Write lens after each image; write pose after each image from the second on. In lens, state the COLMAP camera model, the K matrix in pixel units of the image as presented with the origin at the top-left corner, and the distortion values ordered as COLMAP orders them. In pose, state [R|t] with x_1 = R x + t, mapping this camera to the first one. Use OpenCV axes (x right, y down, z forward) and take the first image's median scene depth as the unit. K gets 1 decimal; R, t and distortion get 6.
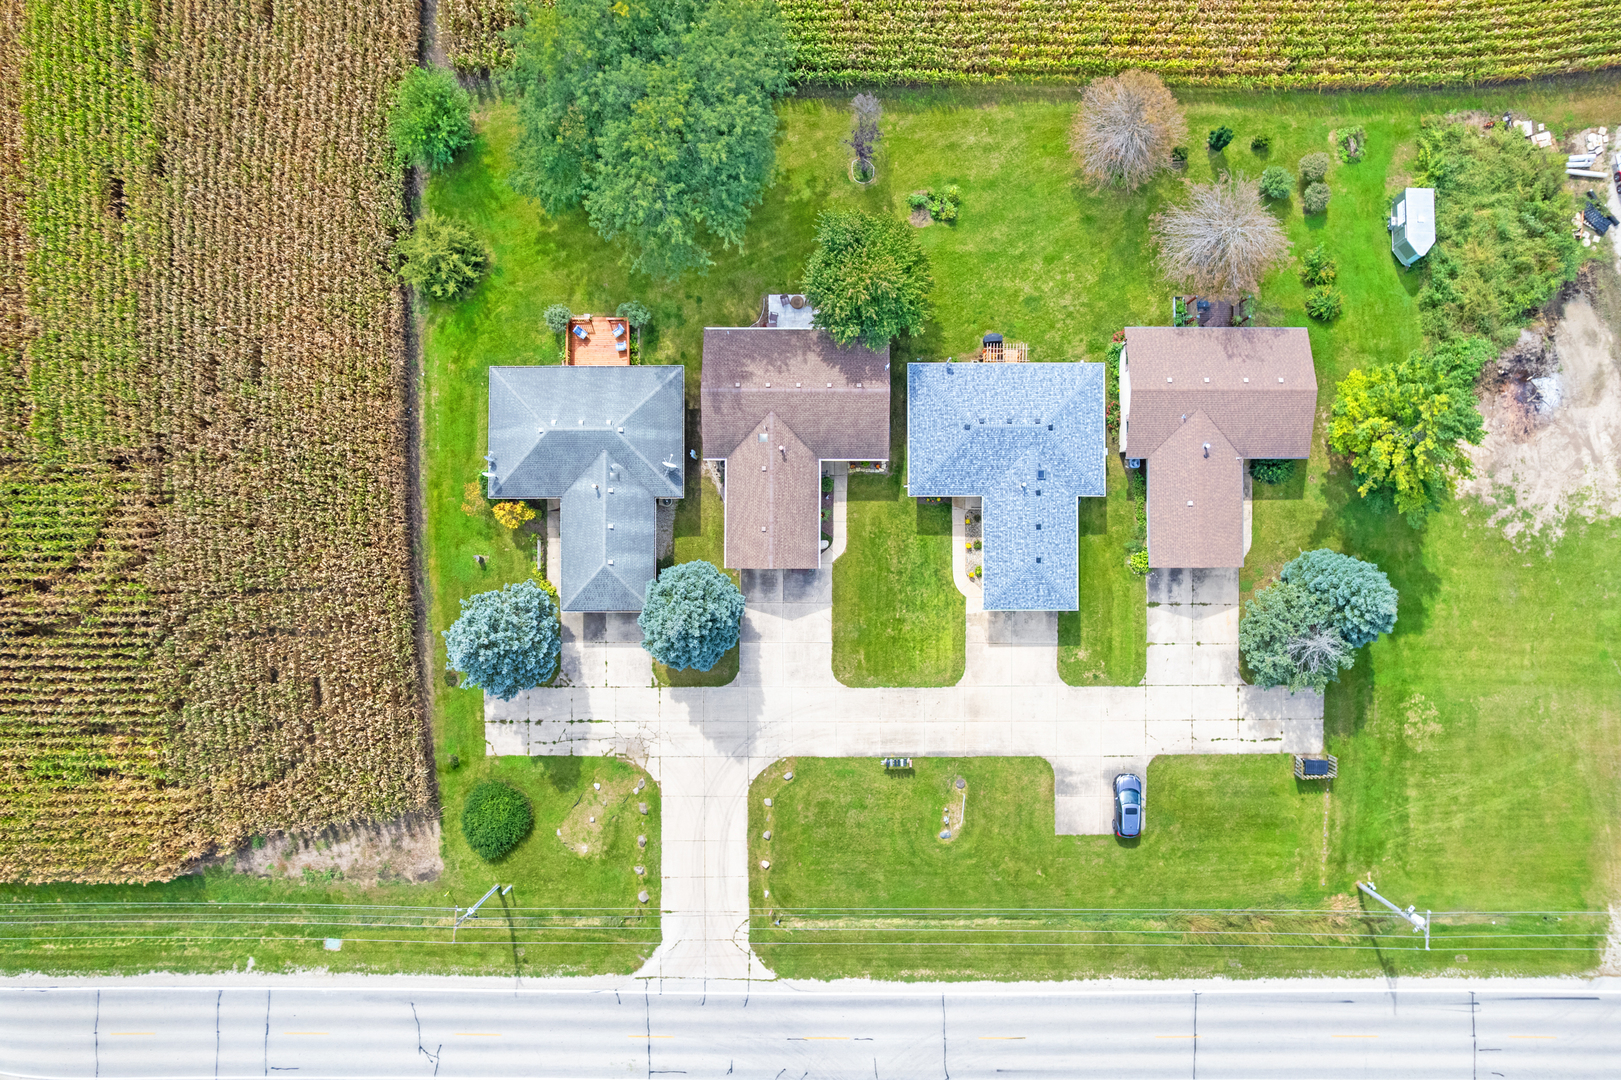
lens RADIAL K [[1040.7, 0, 833.0], [0, 1040.7, 534.6], [0, 0, 1]] dist [-0.076388, 0.067349]
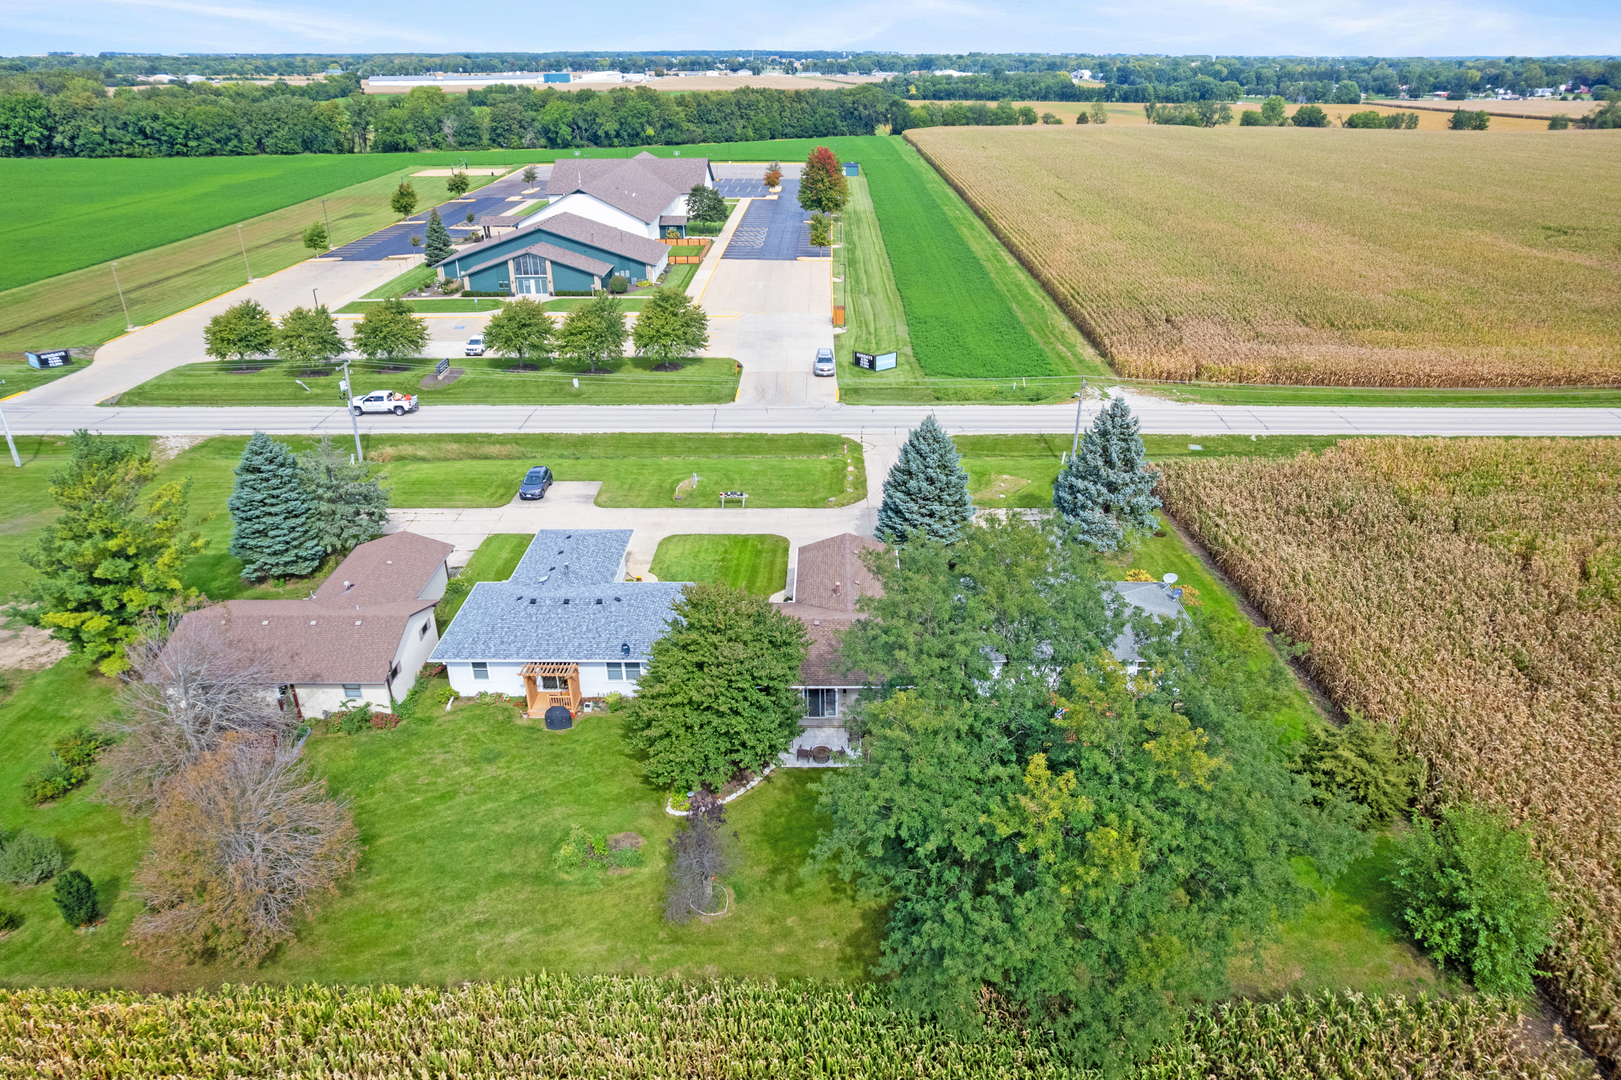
lens RADIAL K [[1055.6, 0, 827.3], [0, 1055.6, 535.4], [0, 0, 1]] dist [-0.092964, 0.085024]
pose [[-0.999928, 0.011230, 0.004159, -0.042717], [-0.000812, -0.410101, 0.912040, -0.818370], [0.011947, 0.911971, 0.410081, 0.571305]]
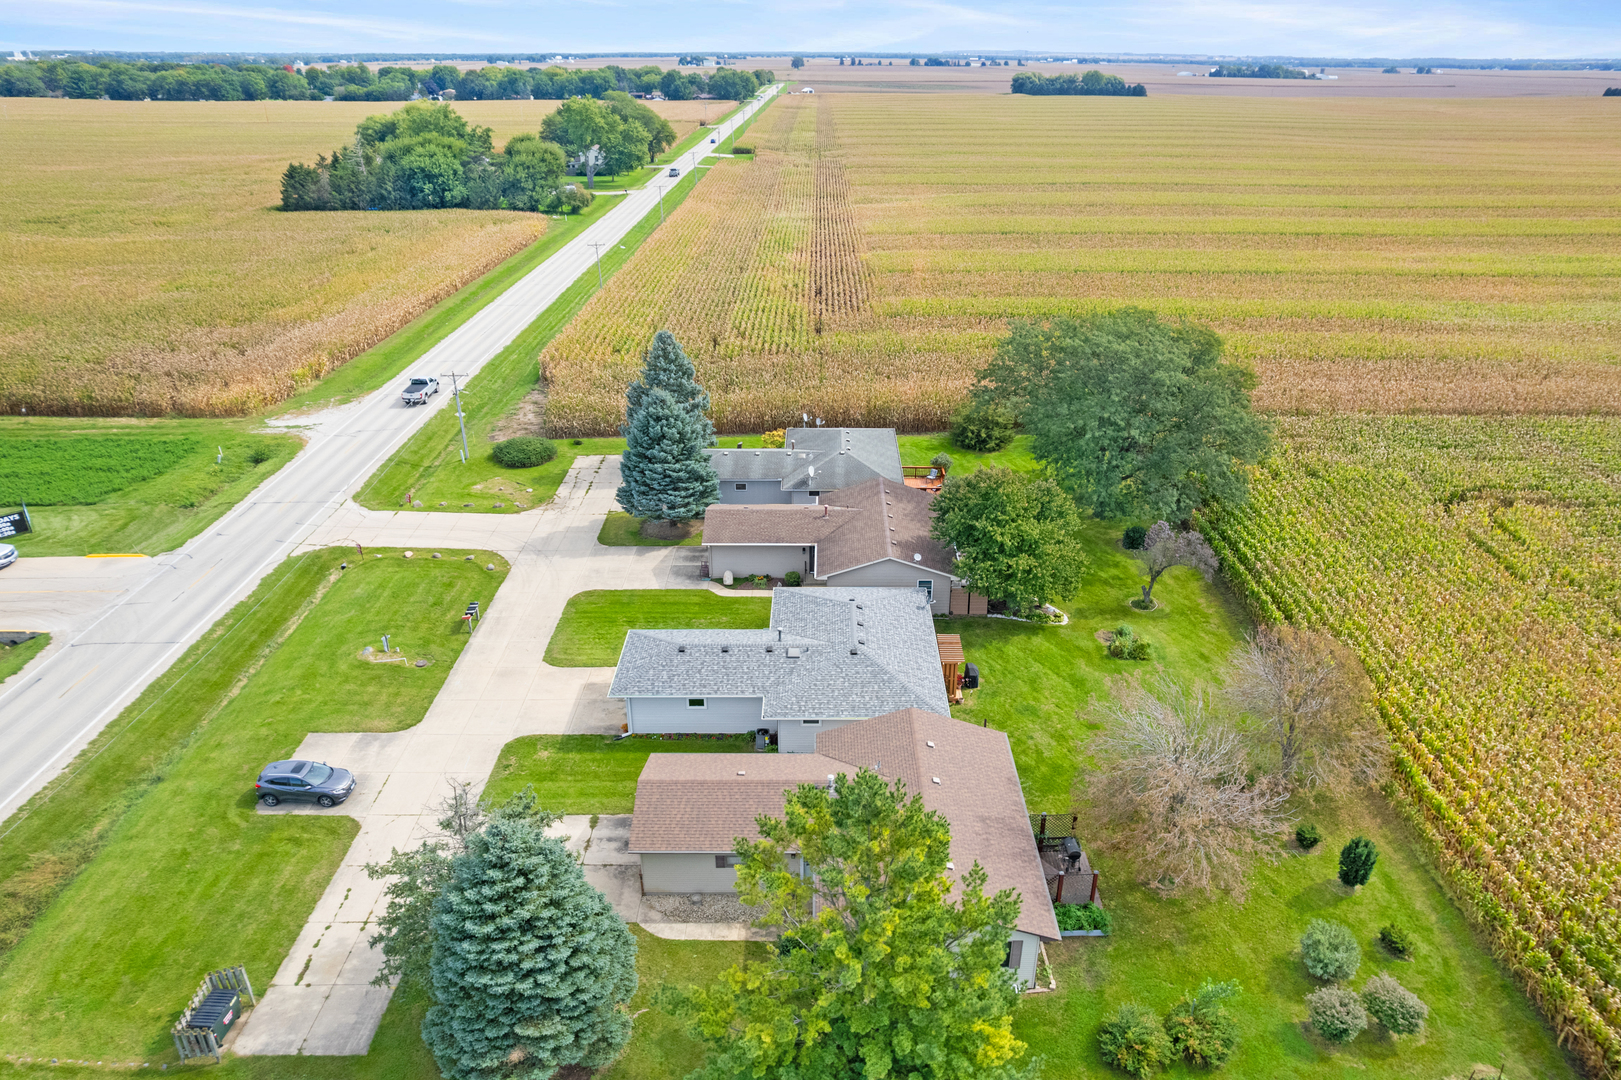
lens RADIAL K [[1045.9, 0, 834.5], [0, 1045.9, 531.4], [0, 0, 1]] dist [-0.083020, 0.079555]
pose [[0.009924, 0.434822, -0.900462, 0.817329], [-0.999907, 0.012787, -0.004846, -0.082289], [0.009407, 0.900425, 0.434909, 0.554727]]
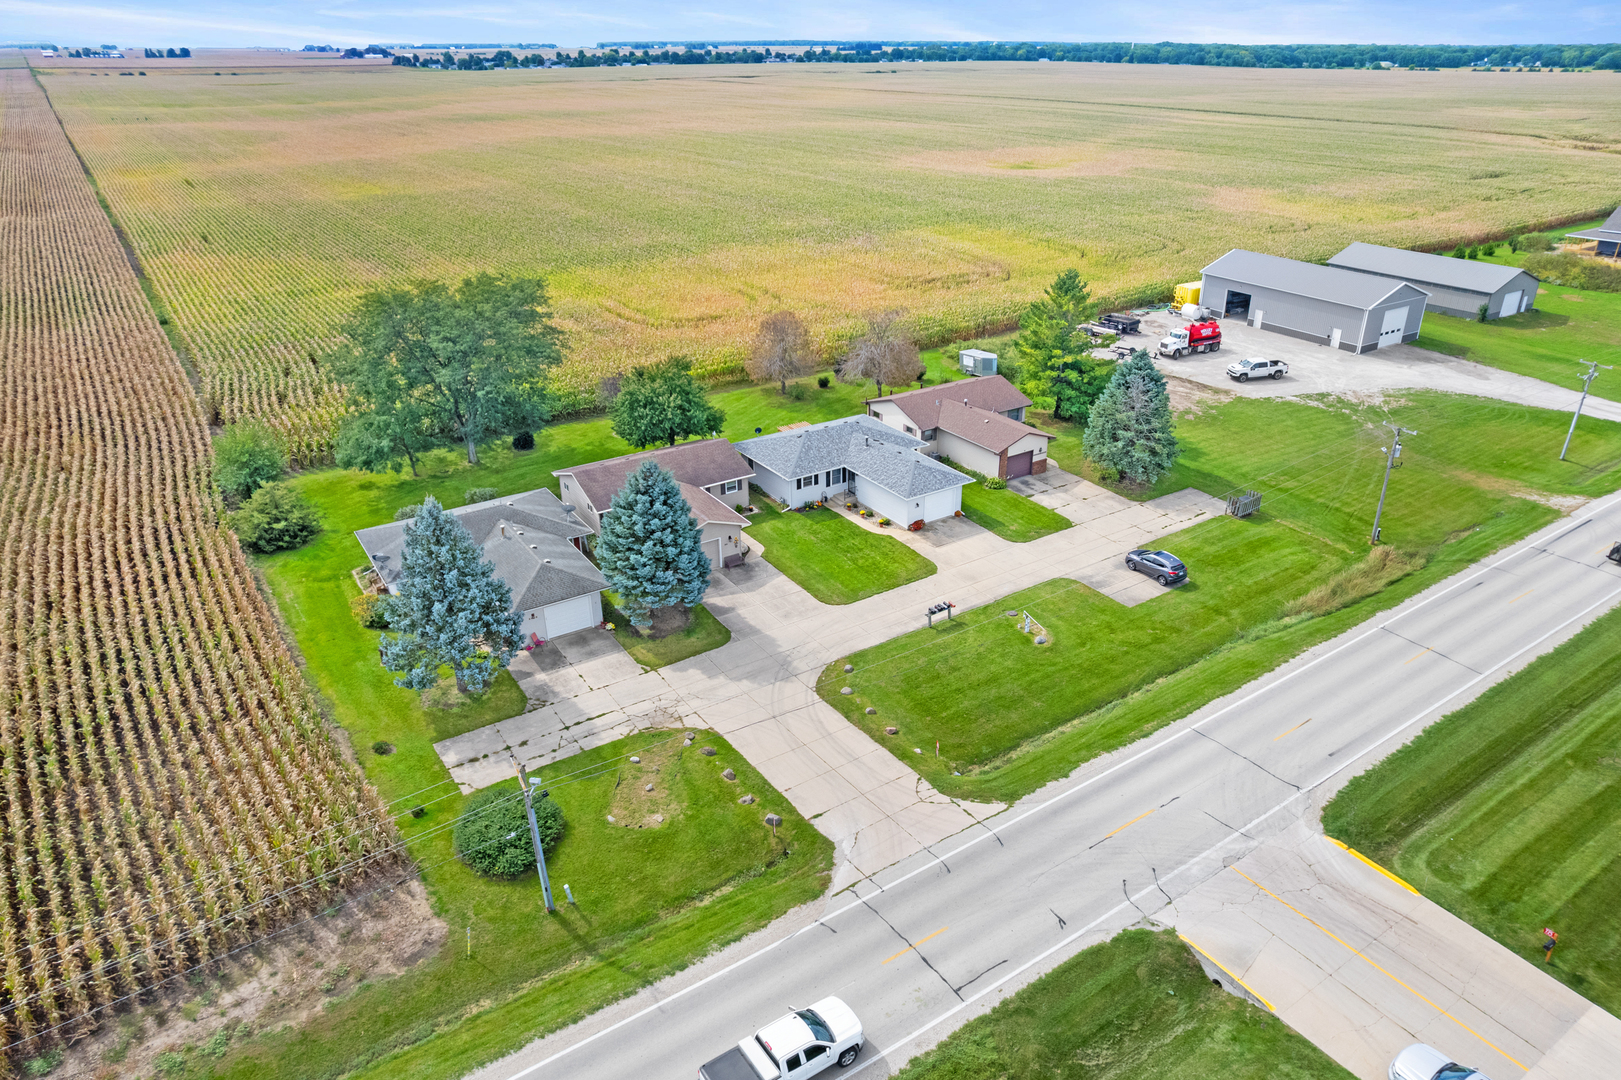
lens RADIAL K [[1048.6, 0, 832.3], [0, 1048.6, 539.7], [0, 0, 1]] dist [-0.077563, 0.068165]
pose [[0.827307, -0.232484, 0.511385, -0.448694], [0.561374, 0.375456, -0.737490, 0.792429], [-0.020548, 0.897209, 0.441128, 0.552053]]
